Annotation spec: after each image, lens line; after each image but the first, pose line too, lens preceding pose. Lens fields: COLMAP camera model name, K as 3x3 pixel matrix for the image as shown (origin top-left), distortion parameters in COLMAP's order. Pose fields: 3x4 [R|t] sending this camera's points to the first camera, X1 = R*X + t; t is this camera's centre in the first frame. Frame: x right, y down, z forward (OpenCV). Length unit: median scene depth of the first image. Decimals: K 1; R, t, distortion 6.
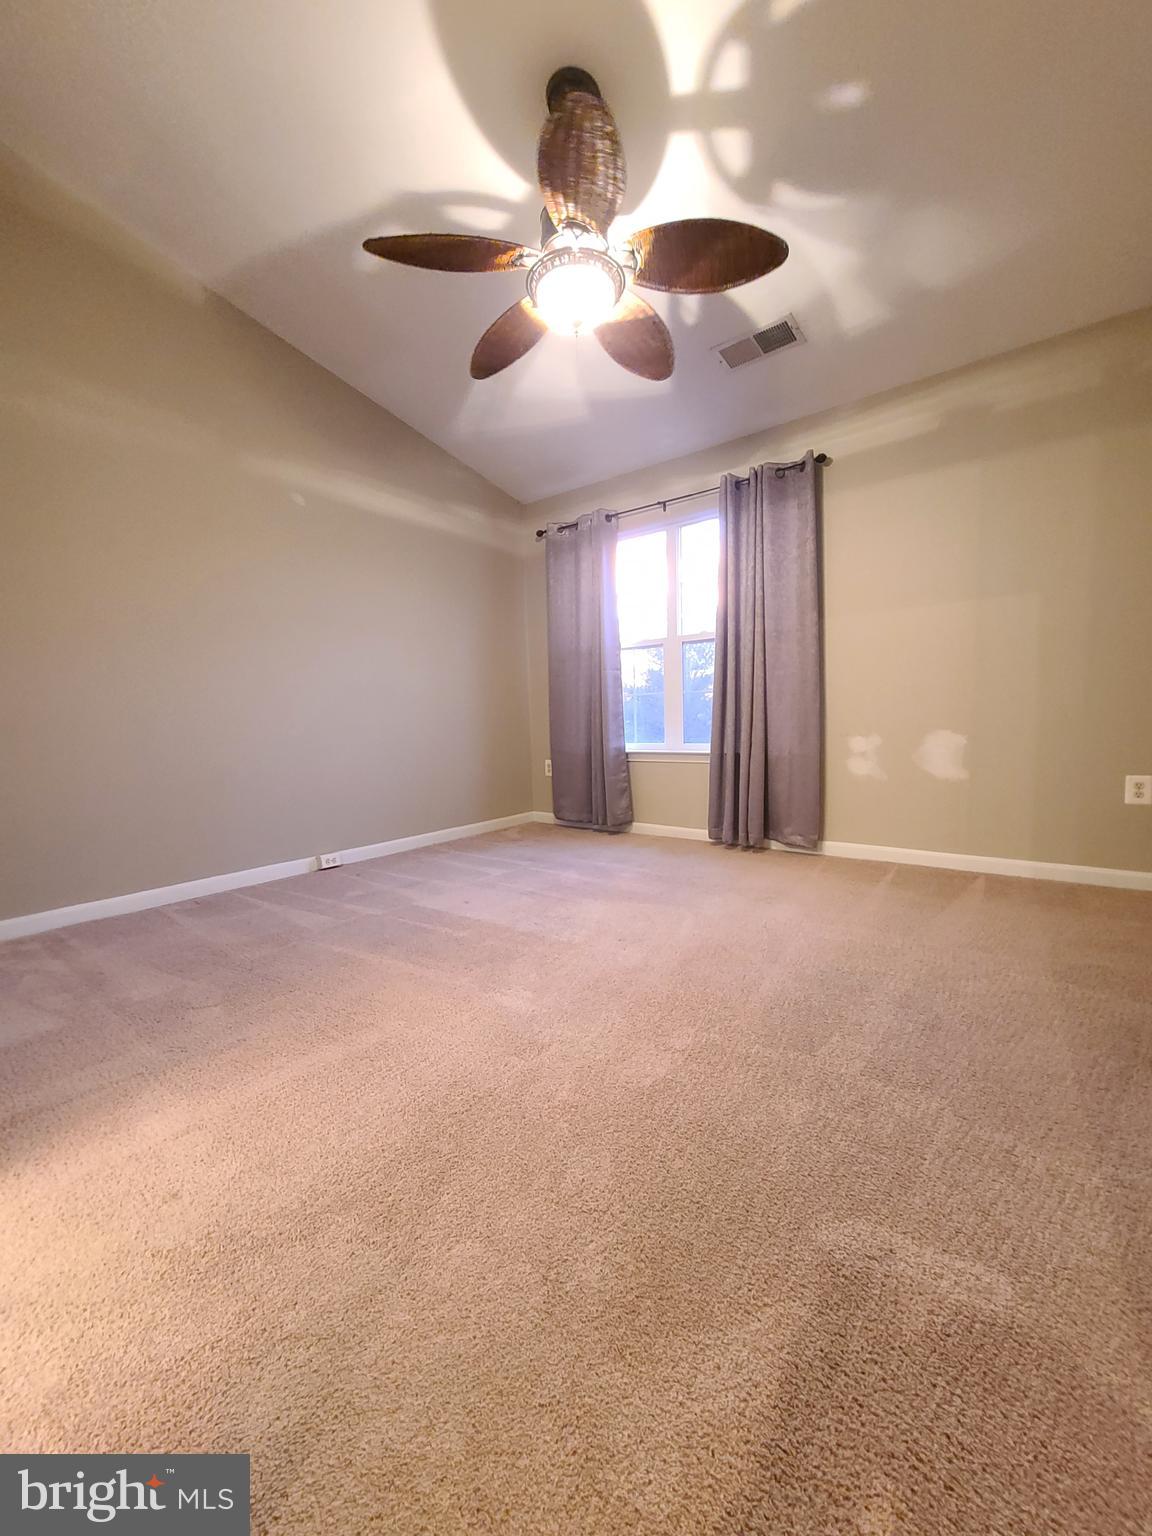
lens RADIAL K [[626.3, 0, 576.3], [0, 626.3, 769.1], [0, 0, 1]] dist [-0.003784, 0.001174]
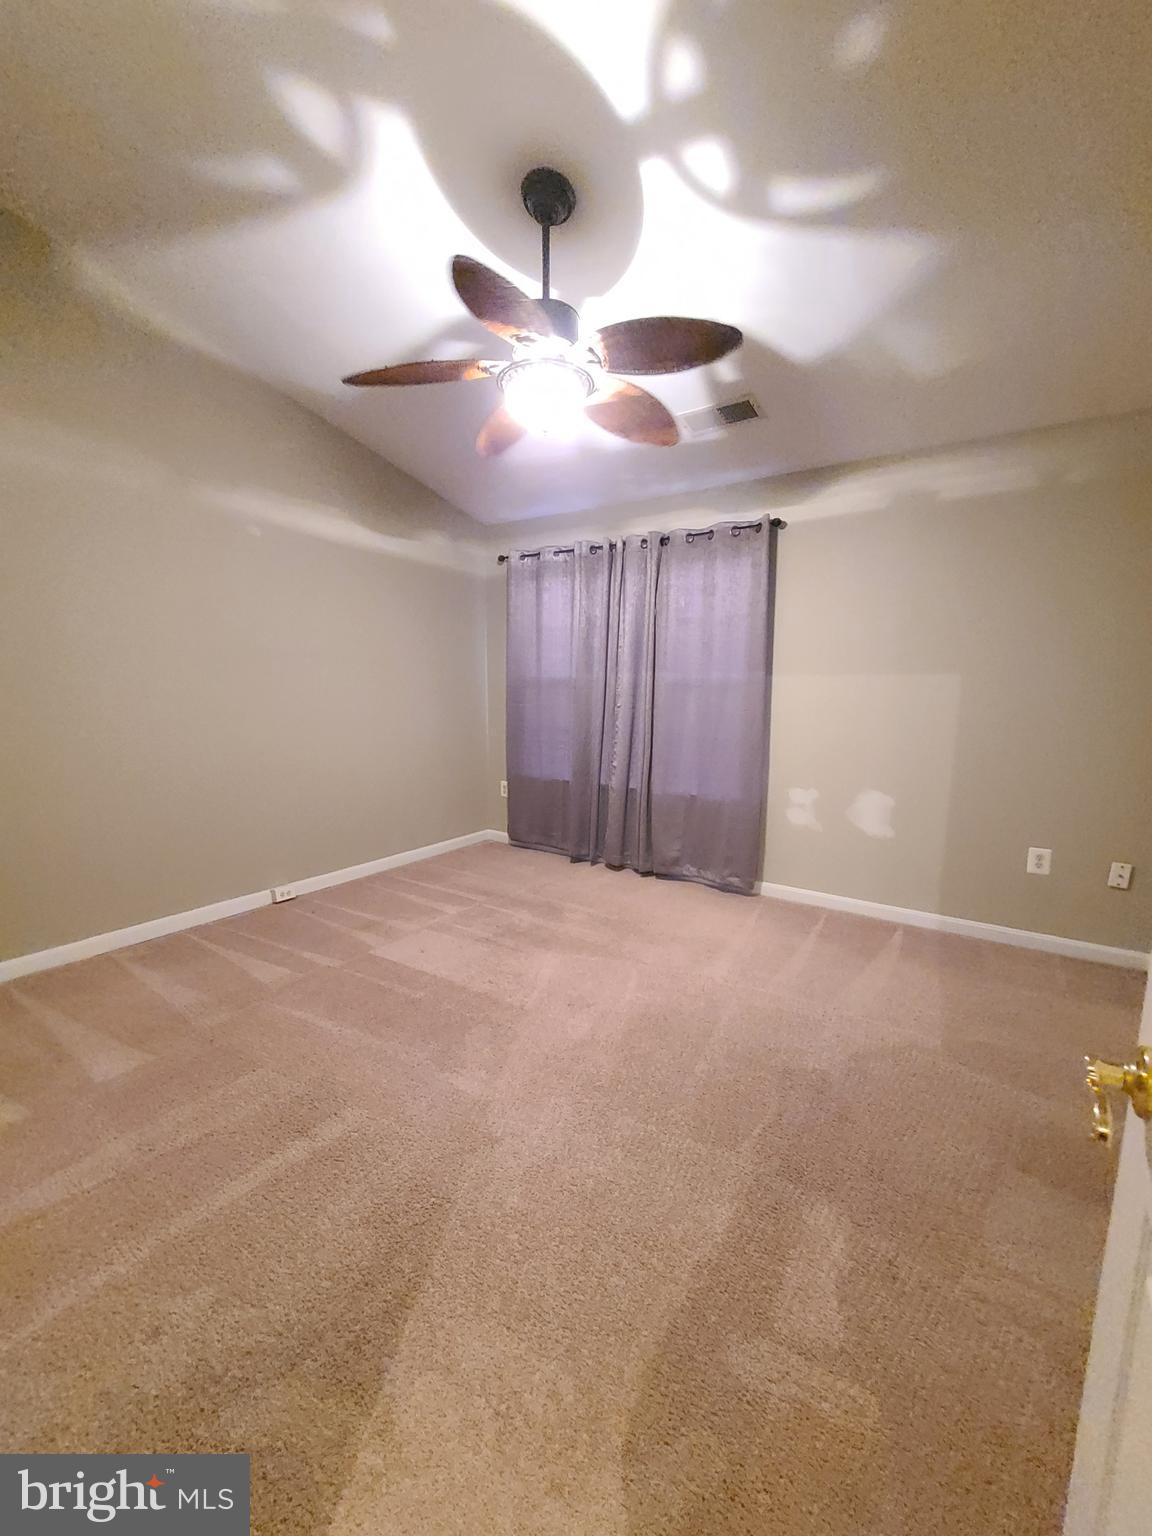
lens RADIAL K [[626.3, 0, 575.4], [0, 626.3, 766.9], [0, 0, 1]] dist [-0.003784, 0.001174]
pose [[0.996874, 0.027408, 0.074098, -0.009904], [-0.031261, 0.998192, 0.051346, -0.188557], [-0.072557, -0.053502, 0.995928, -0.044279]]
